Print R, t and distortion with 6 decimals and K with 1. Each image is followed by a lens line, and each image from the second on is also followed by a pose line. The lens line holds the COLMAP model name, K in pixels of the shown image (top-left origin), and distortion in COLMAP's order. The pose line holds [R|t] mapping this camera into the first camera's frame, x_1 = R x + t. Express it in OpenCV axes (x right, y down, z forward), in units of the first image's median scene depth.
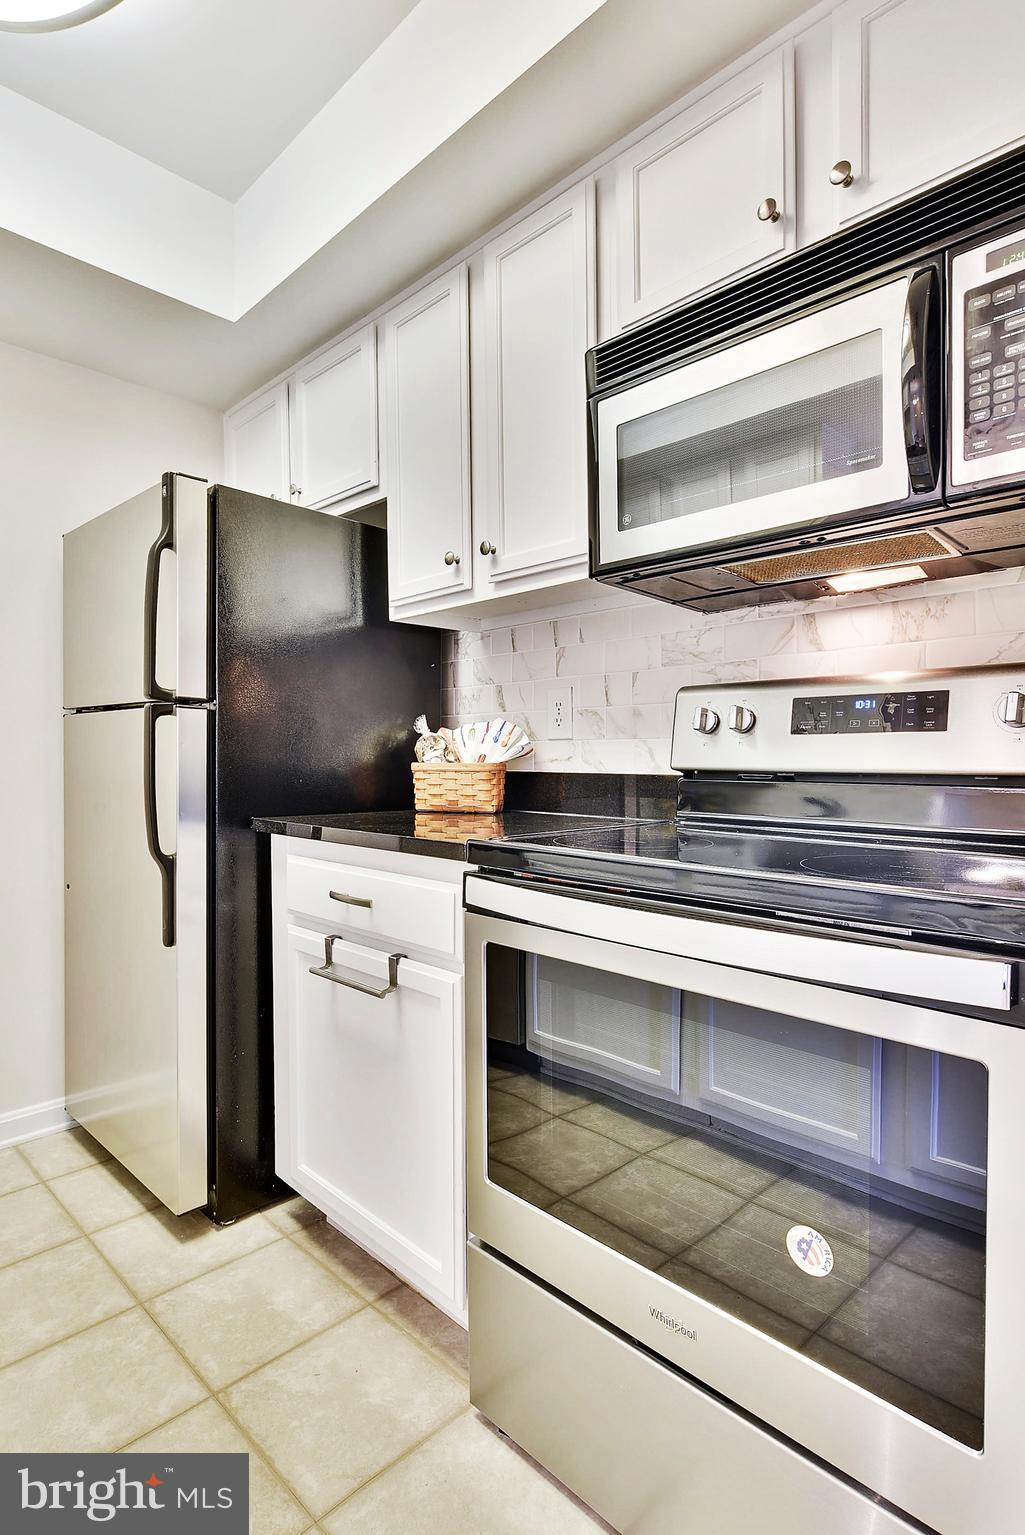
lens RADIAL K [[789.7, 0, 510.9], [0, 789.7, 769.5], [0, 0, 1]] dist [0.000894, 0.000319]
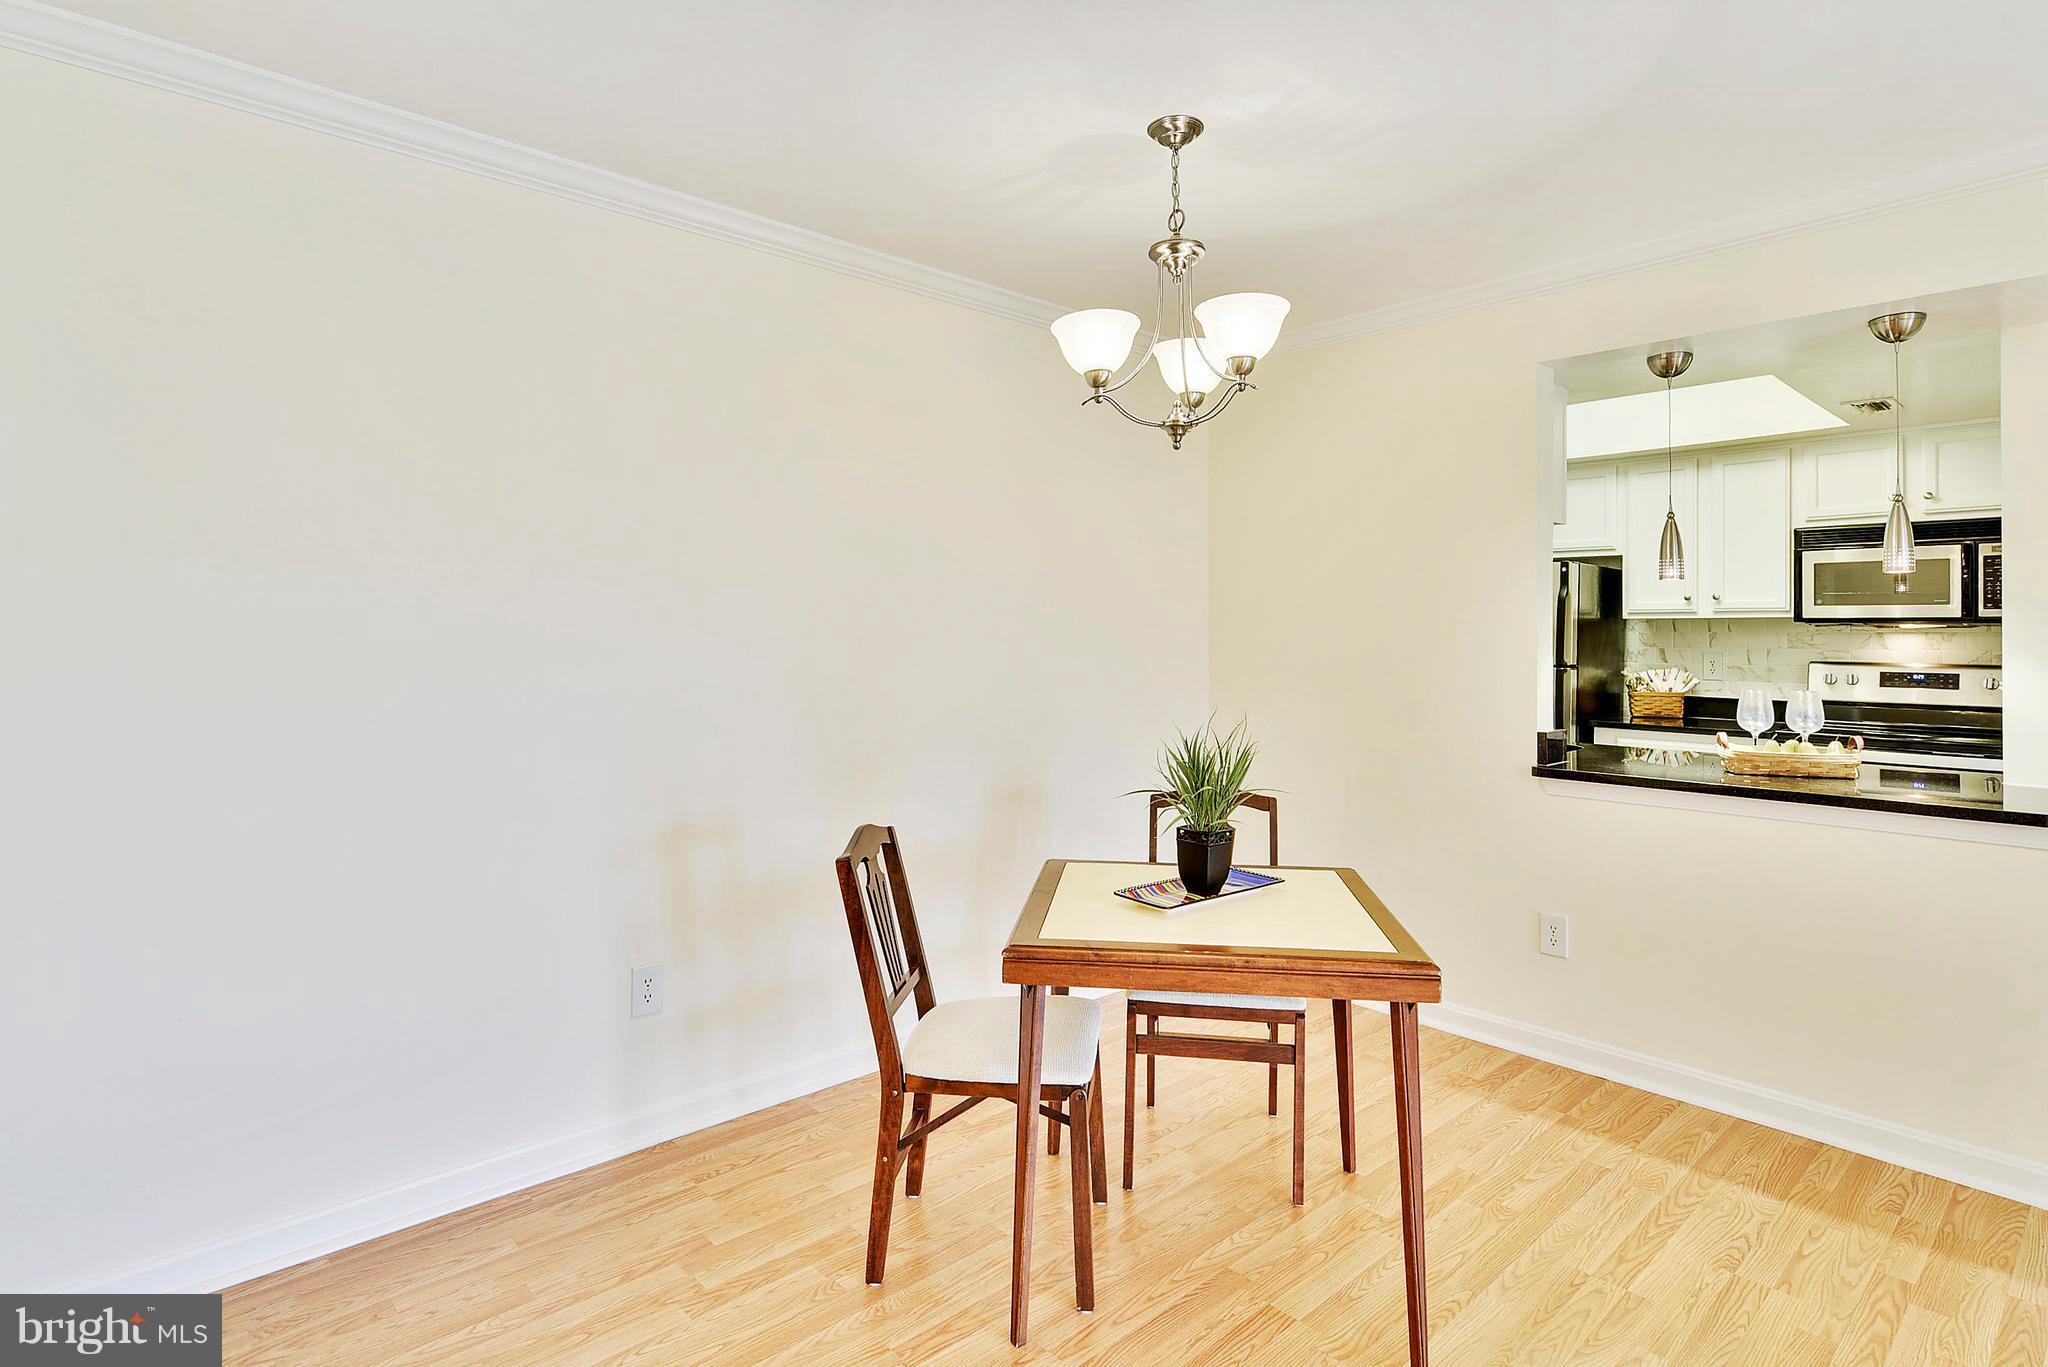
lens RADIAL K [[1062.0, 0, 1029.8], [0, 1062.0, 623.7], [0, 0, 1]] dist [-0.001732, -0.000413]
pose [[0.999219, 0.007427, -0.038809, -0.784344], [-0.008220, 0.999760, -0.020307, -0.057086], [0.038648, 0.020610, 0.999040, -0.861597]]
